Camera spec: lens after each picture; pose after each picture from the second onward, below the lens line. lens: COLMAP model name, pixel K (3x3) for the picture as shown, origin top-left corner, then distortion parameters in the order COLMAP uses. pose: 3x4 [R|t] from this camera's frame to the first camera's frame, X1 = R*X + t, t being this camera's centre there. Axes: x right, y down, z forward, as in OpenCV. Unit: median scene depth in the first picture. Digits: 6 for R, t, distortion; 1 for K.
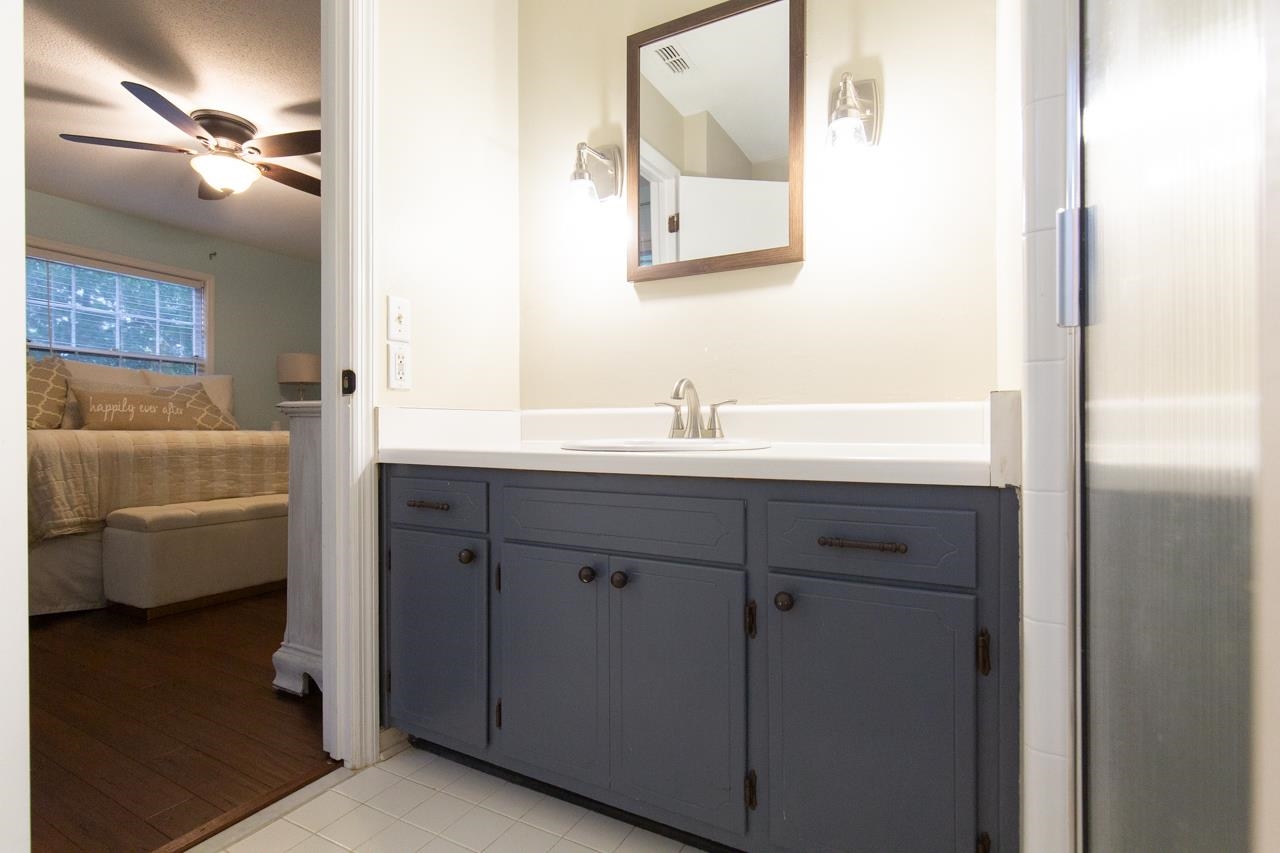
lens RADIAL K [[604.3, 0, 640.0], [0, 604.3, 426.5], [0, 0, 1]] dist [-0.001104, -0.000314]
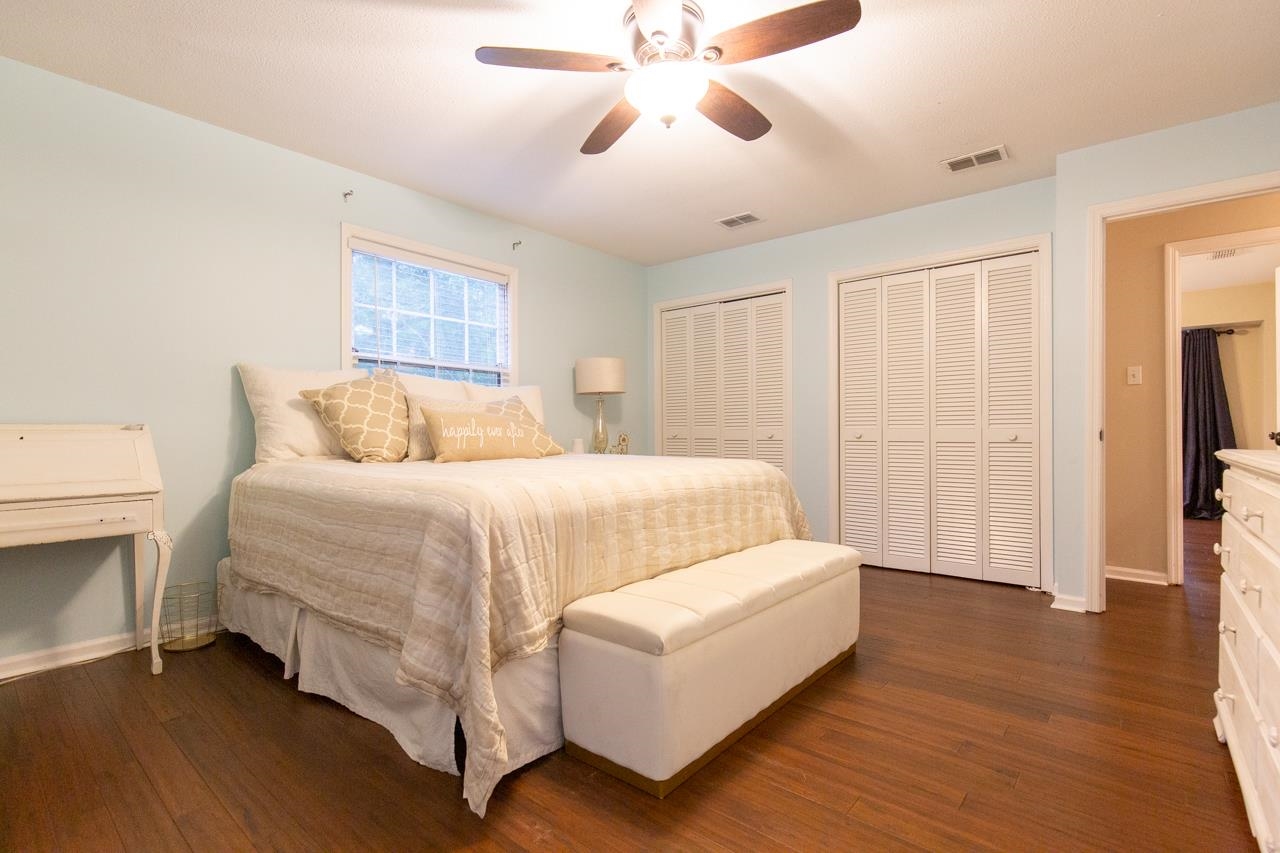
lens RADIAL K [[604.3, 0, 640.0], [0, 604.3, 426.5], [0, 0, 1]] dist [-0.001104, -0.000314]
pose [[0.976973, -0.004158, -0.213321, -0.590778], [0.004827, 0.999985, 0.002616, -0.047810], [0.213307, -0.003586, 0.976979, 0.336617]]
